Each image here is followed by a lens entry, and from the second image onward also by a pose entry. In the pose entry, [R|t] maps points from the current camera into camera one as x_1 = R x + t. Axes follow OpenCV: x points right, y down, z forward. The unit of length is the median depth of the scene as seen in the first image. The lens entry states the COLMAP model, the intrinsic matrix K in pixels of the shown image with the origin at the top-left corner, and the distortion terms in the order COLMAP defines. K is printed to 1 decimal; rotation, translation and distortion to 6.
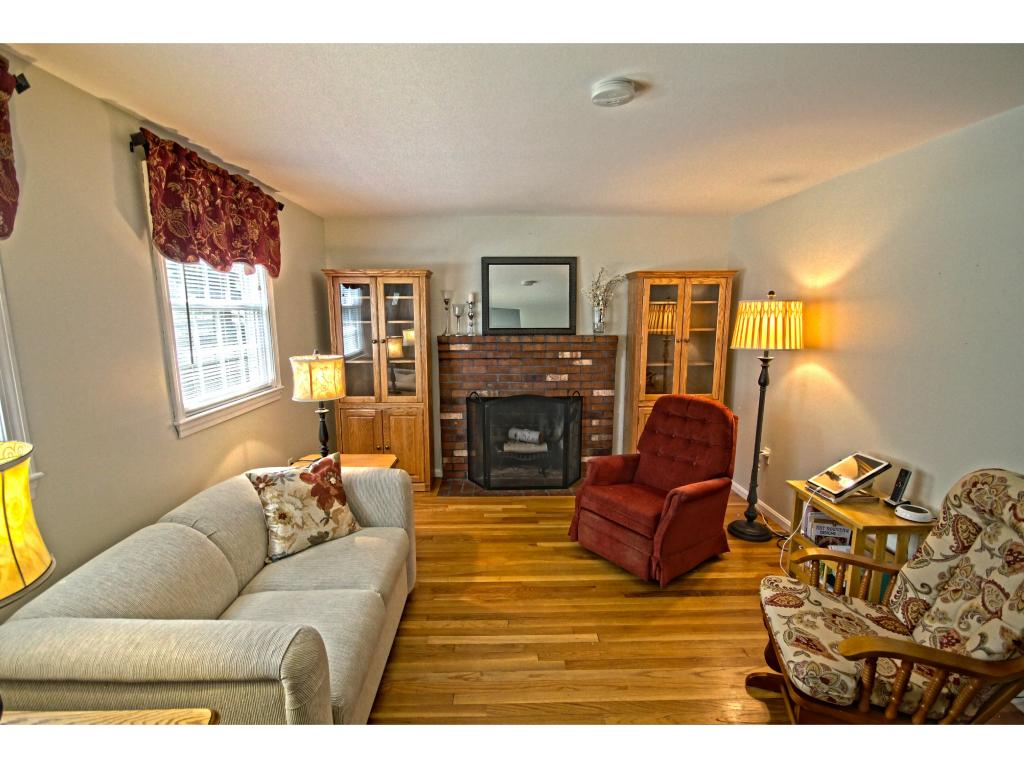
lens RADIAL K [[480.5, 0, 508.1], [0, 480.5, 394.2], [0, 0, 1]] dist [0.001938, 0.000310]
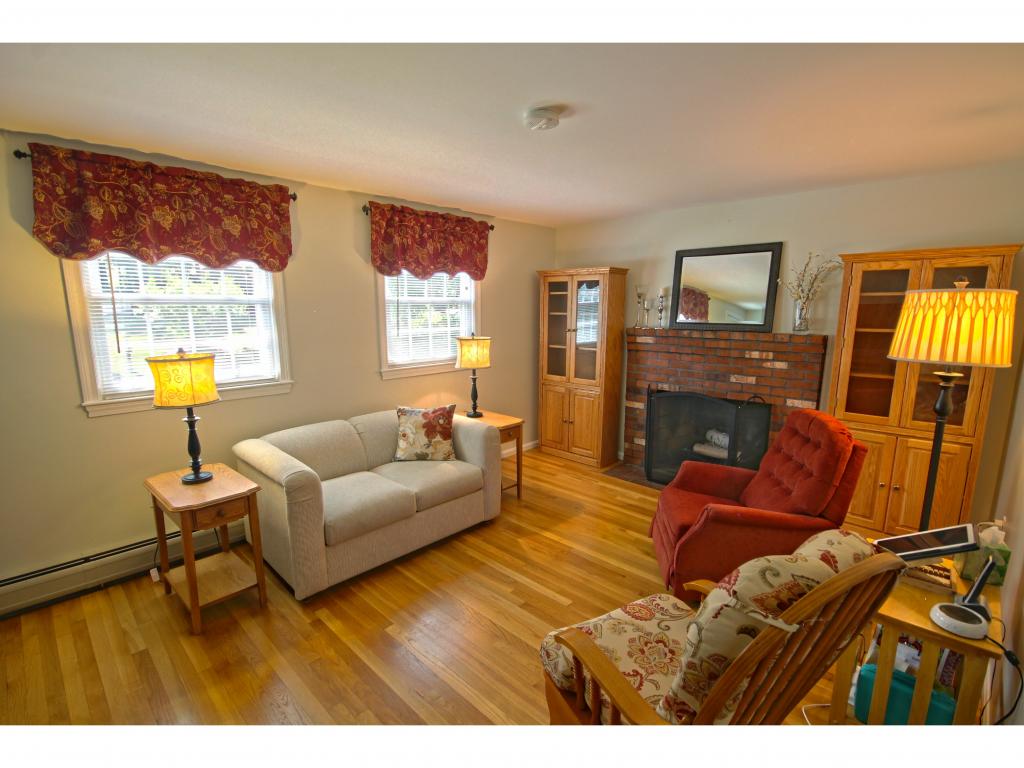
lens RADIAL K [[484.4, 0, 510.7], [0, 484.4, 392.3], [0, 0, 1]] dist [0.003074, 0.000654]
pose [[0.706969, 0.128899, -0.695399, 0.481659], [-0.122398, 0.990714, 0.059204, -0.012286], [0.696572, 0.043260, 0.716181, 0.056623]]
